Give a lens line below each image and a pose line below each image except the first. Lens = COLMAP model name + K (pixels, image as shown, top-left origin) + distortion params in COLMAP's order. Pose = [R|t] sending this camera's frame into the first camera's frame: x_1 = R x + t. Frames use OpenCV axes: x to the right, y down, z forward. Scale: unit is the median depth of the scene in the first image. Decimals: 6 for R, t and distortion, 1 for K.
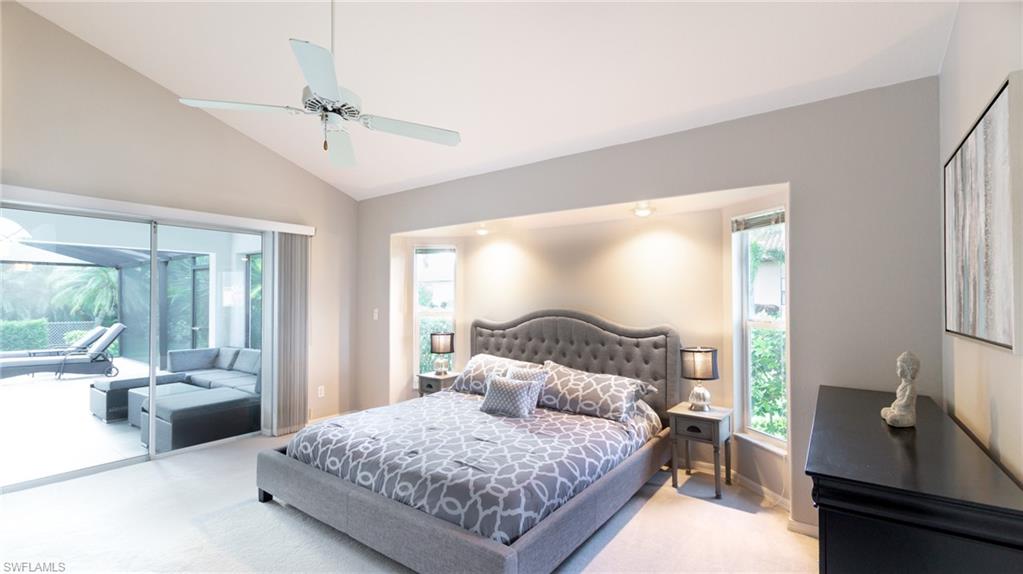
lens RADIAL K [[459.2, 0, 499.5], [0, 459.2, 294.6], [0, 0, 1]] dist [0.002106, -0.000132]
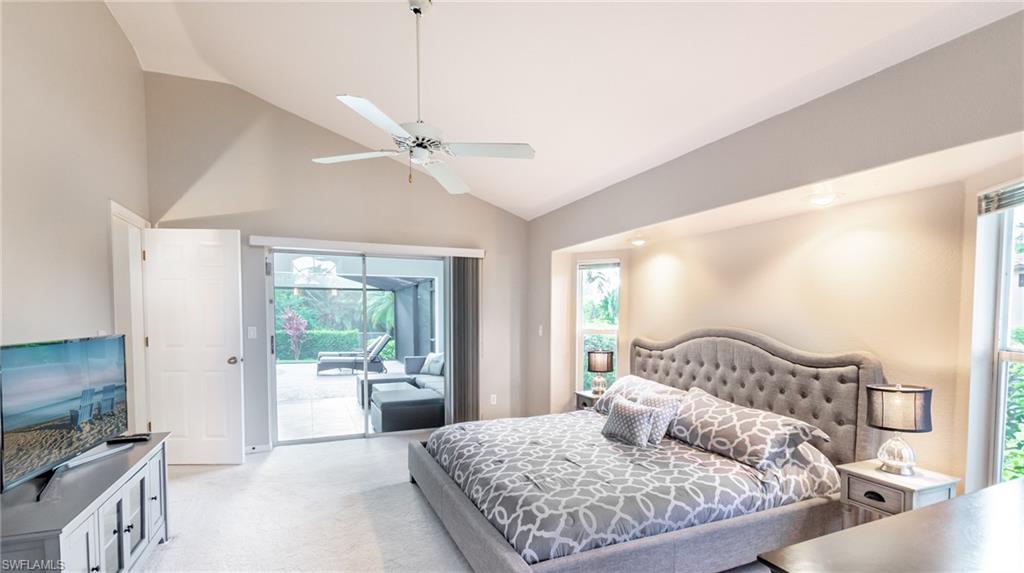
lens RADIAL K [[459.6, 0, 480.2], [0, 459.6, 340.3], [0, 0, 1]] dist [0.002106, -0.000132]
pose [[0.861394, 0.029727, -0.507067, 0.233589], [0.001984, 0.998081, 0.061883, 0.000481], [0.507934, -0.054311, 0.859682, 0.065121]]
